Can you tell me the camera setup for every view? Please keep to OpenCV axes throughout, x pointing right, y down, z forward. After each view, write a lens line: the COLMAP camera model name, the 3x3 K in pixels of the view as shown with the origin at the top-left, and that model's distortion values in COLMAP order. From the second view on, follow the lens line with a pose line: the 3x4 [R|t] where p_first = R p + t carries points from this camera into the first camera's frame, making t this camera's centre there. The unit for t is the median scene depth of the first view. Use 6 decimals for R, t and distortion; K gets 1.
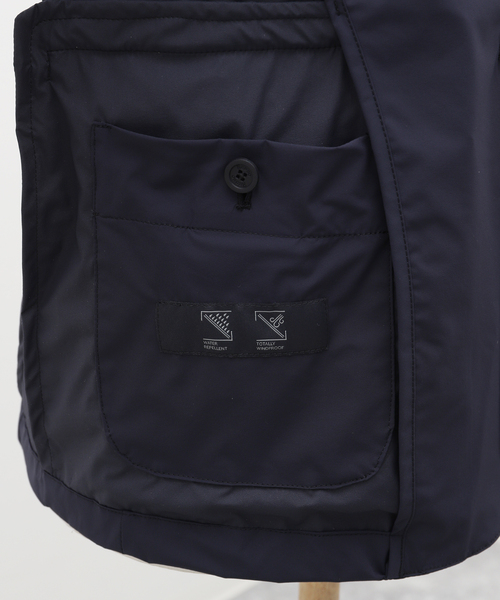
lens RADIAL K [[1484.9, 0, 248.6], [0, 1484.9, 299.5], [0, 0, 1]] dist [0.106821, 0.000000]
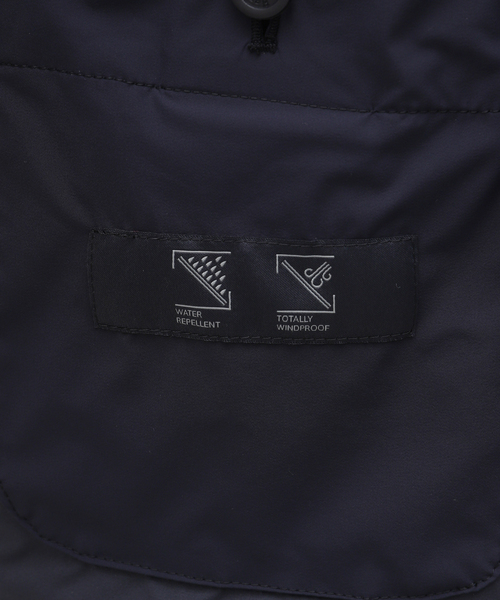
lens RADIAL K [[1484.9, 0, 251.7], [0, 1484.9, 302.0], [0, 0, 1]] dist [0.106821, 0.000000]
pose [[0.998199, 0.044566, -0.040153, 0.017180], [-0.045856, 0.998442, -0.031794, 0.041215], [0.038673, 0.033578, 0.998688, 0.482675]]
